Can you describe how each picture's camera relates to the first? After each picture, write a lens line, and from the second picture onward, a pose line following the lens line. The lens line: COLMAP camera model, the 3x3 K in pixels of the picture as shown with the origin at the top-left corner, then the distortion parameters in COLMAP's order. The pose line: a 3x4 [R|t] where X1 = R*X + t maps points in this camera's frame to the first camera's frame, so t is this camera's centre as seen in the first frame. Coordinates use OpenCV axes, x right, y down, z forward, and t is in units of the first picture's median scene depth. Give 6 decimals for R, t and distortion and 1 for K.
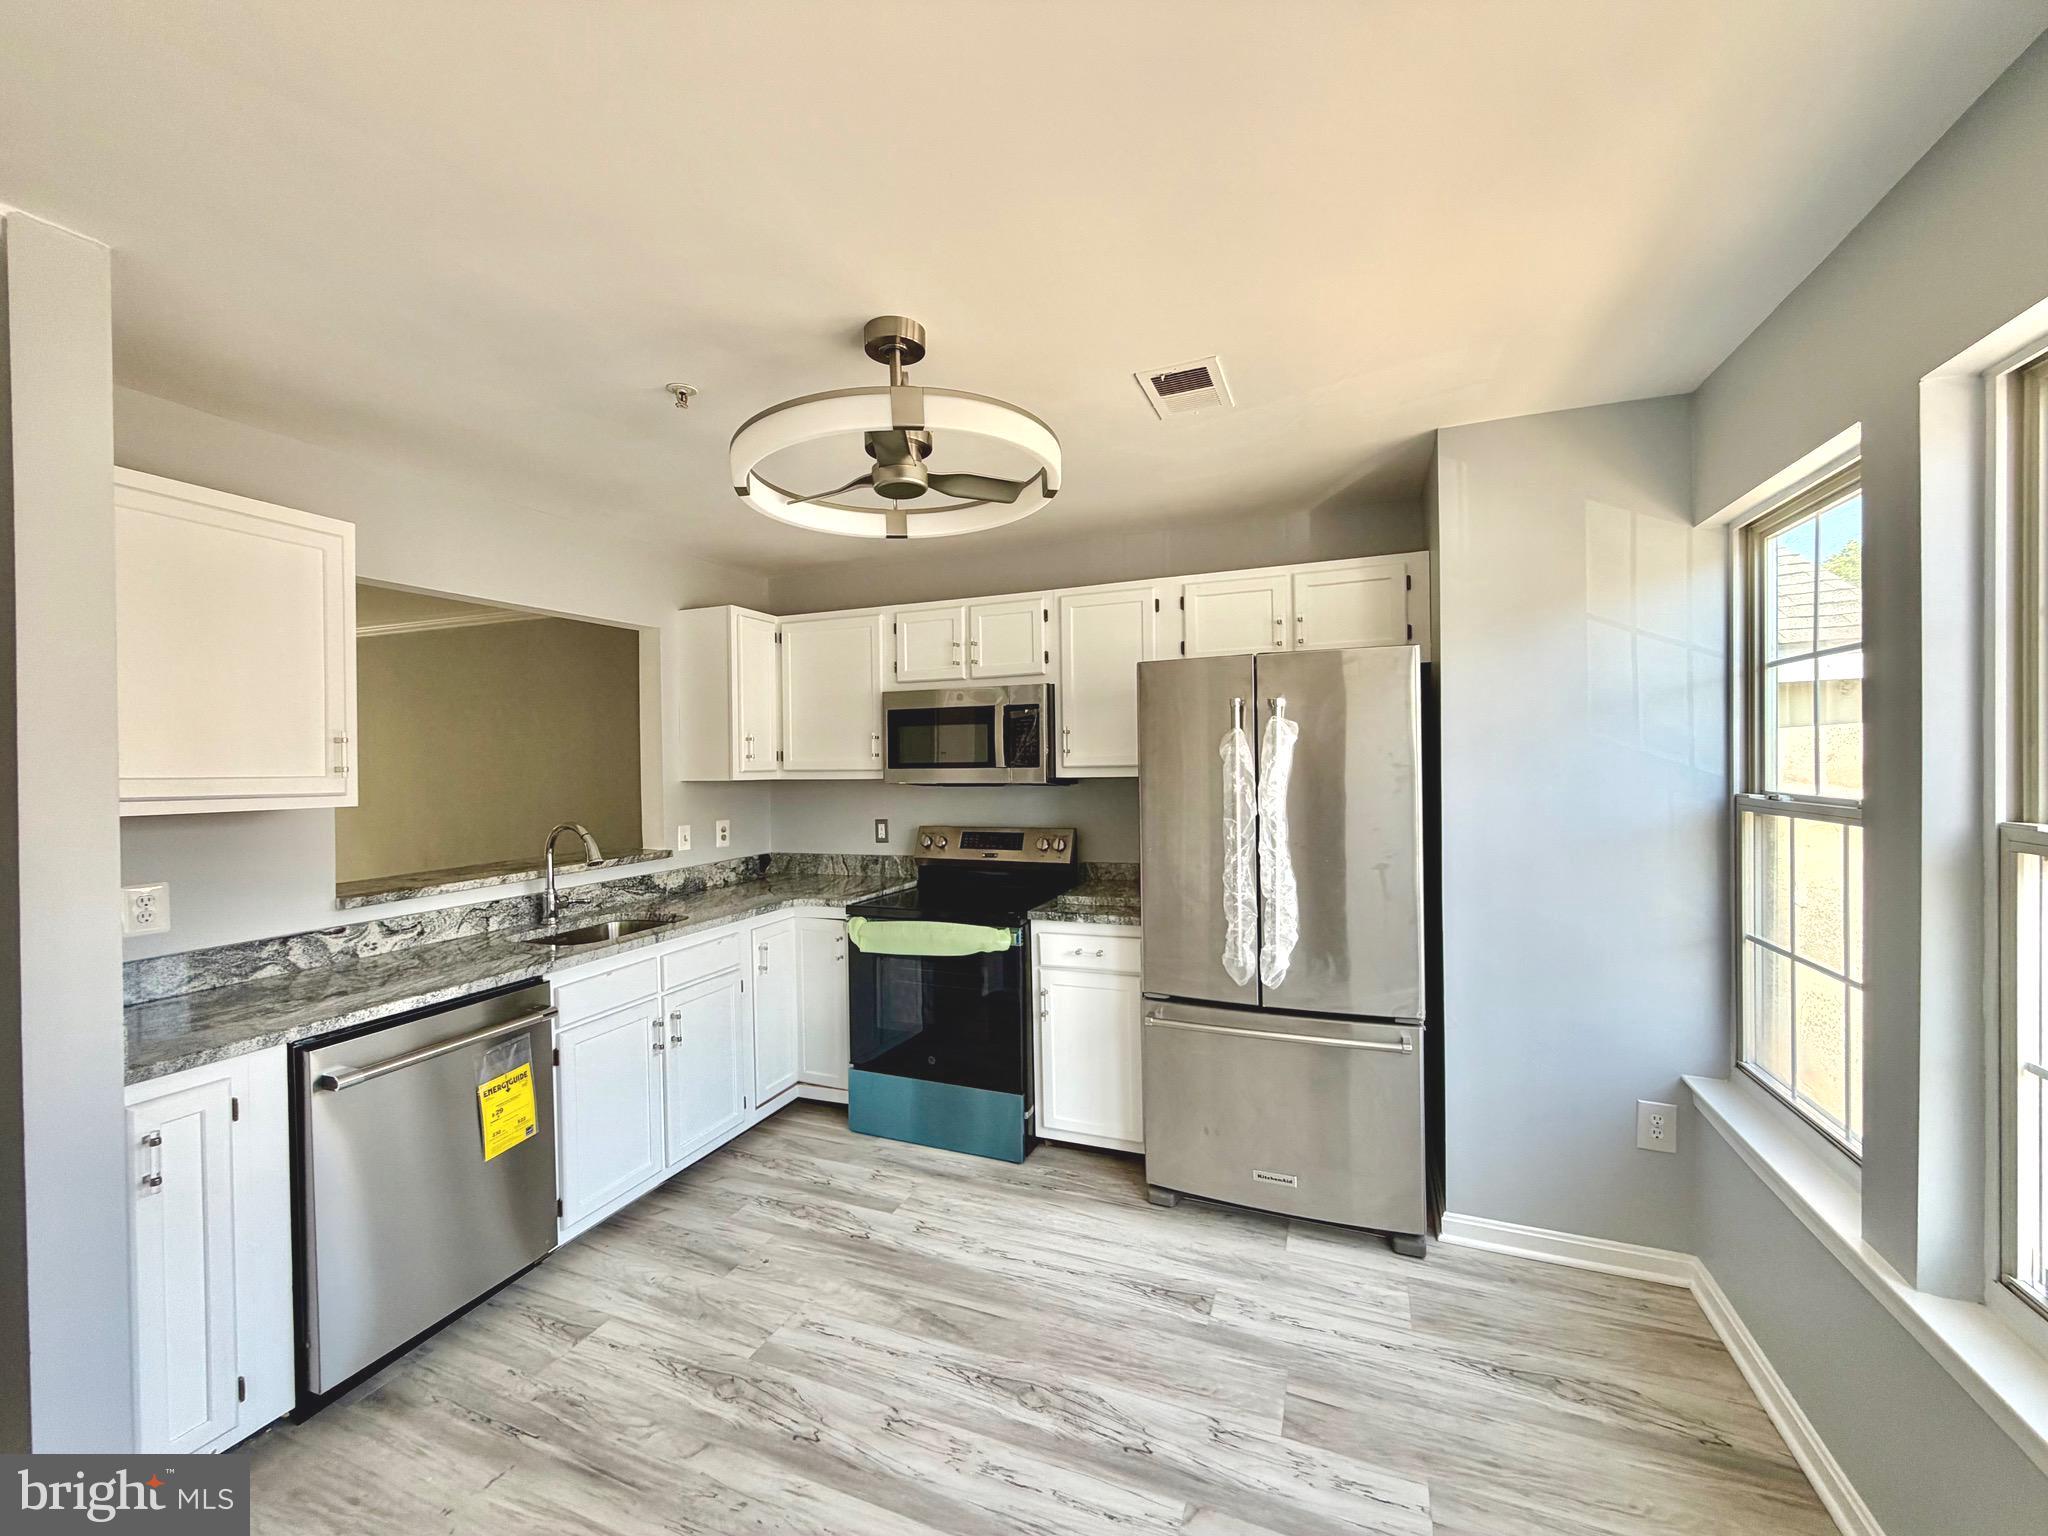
lens RADIAL K [[817.8, 0, 1018.5], [0, 817.8, 764.9], [0, 0, 1]] dist [-0.000288, -0.000255]
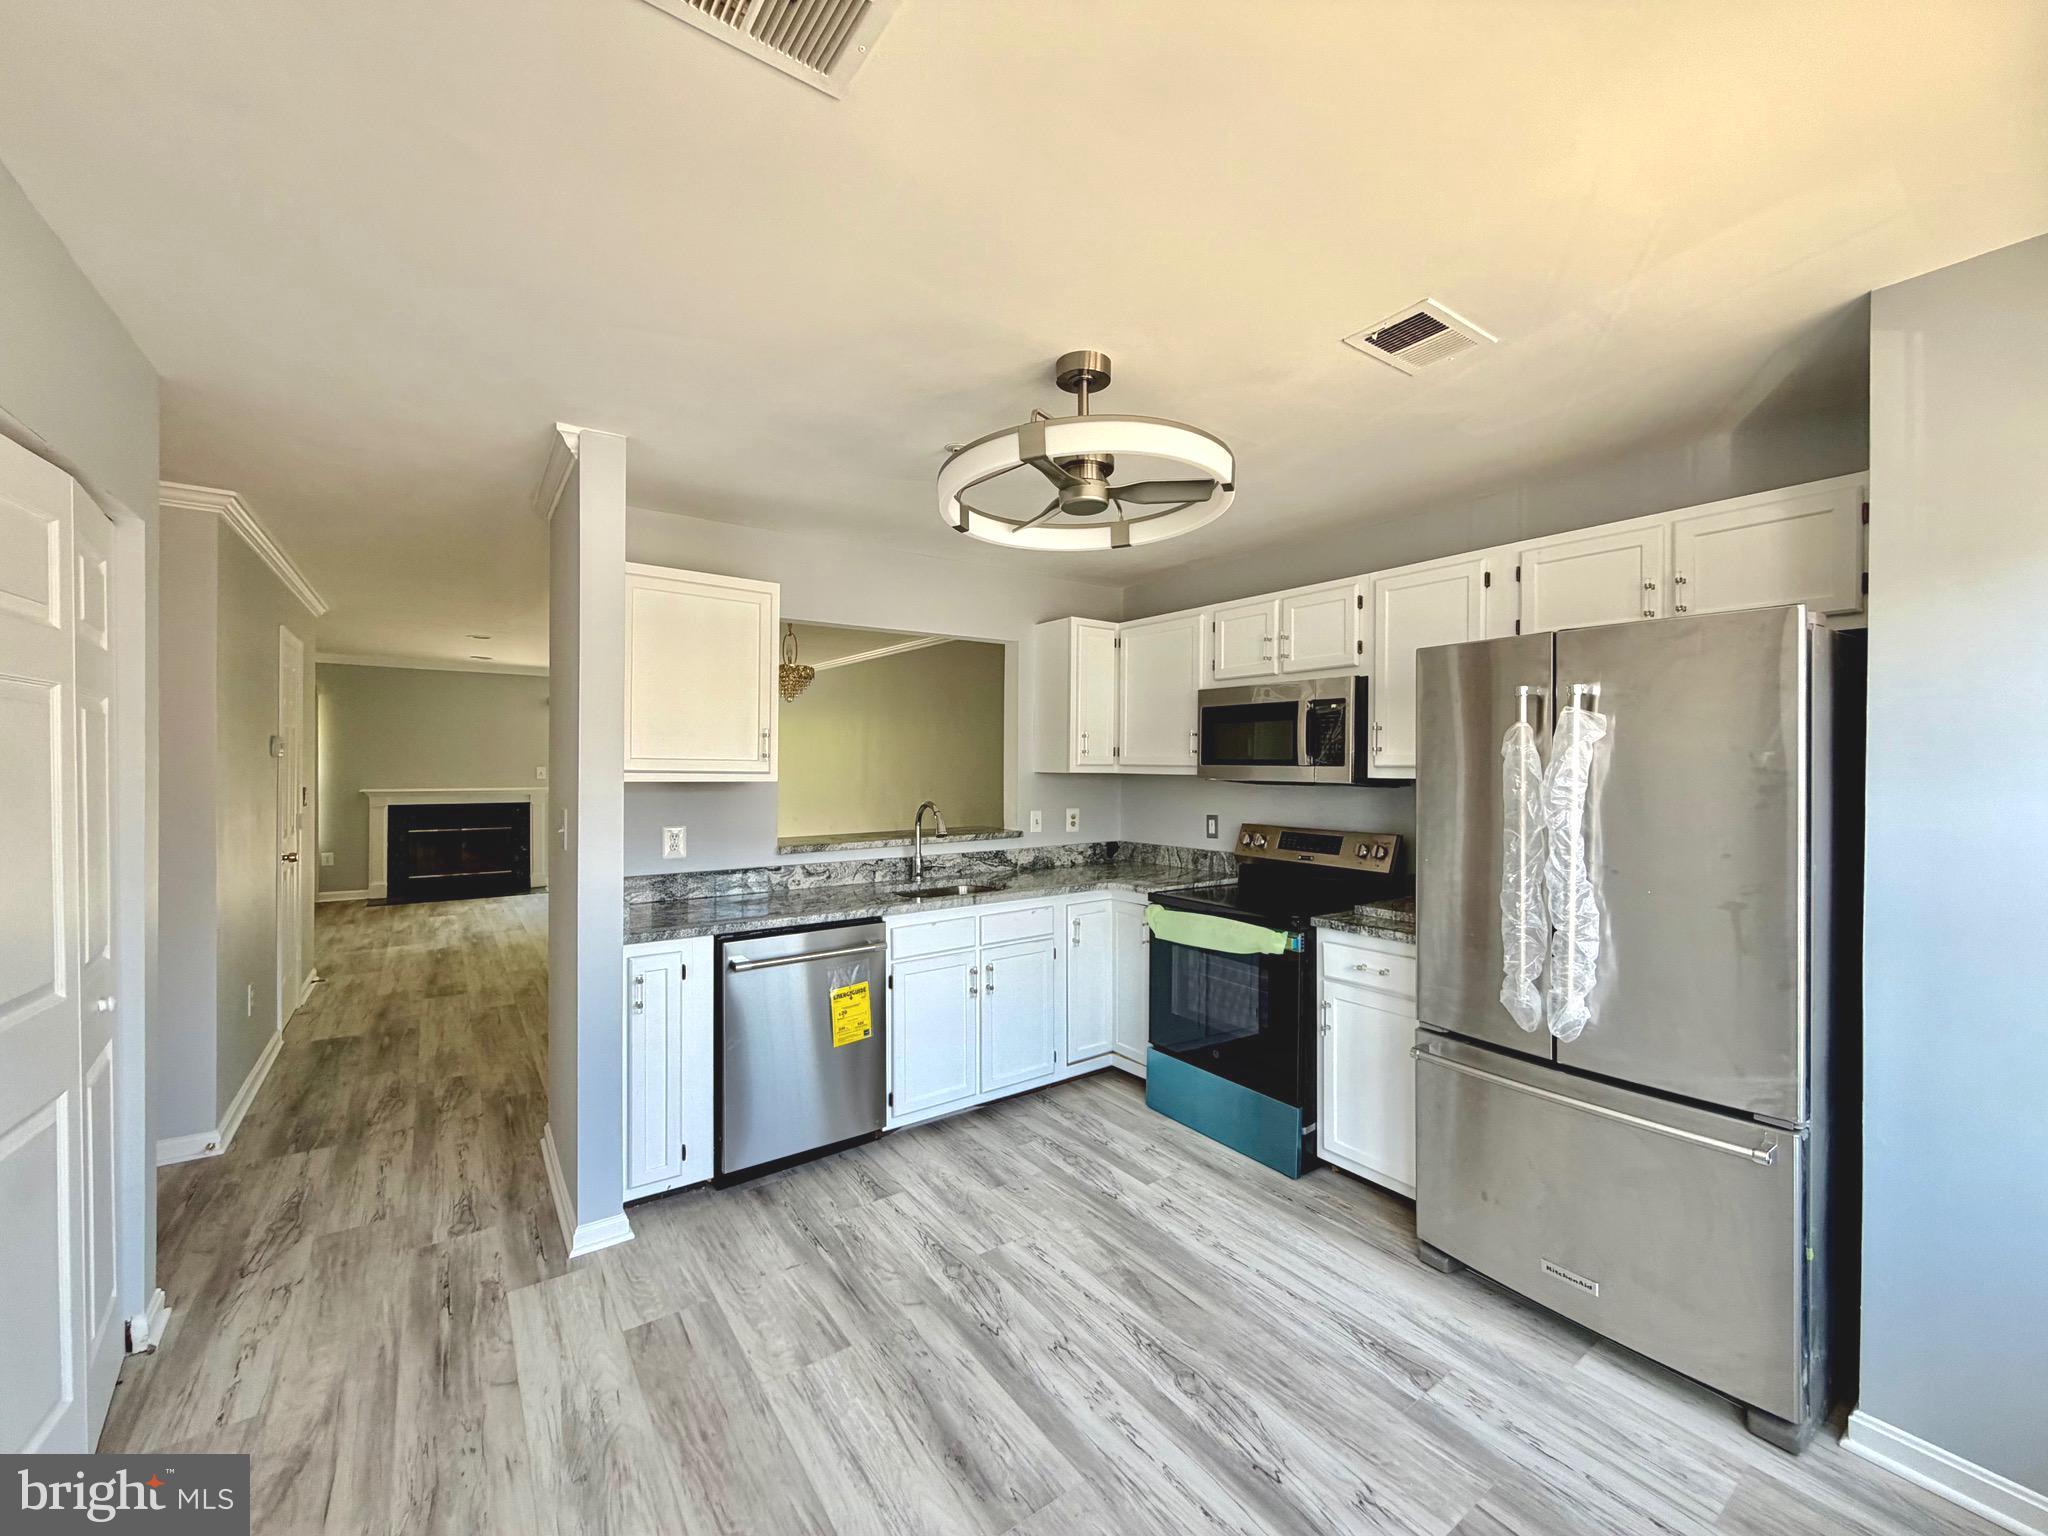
lens RADIAL K [[817.8, 0, 1017.7], [0, 817.8, 764.9], [0, 0, 1]] dist [-0.000288, -0.000255]
pose [[0.842408, 0.020122, -0.538464, 0.289507], [-0.019628, 0.999785, 0.006653, 0.003350], [0.538483, 0.004964, 0.842622, 0.020501]]
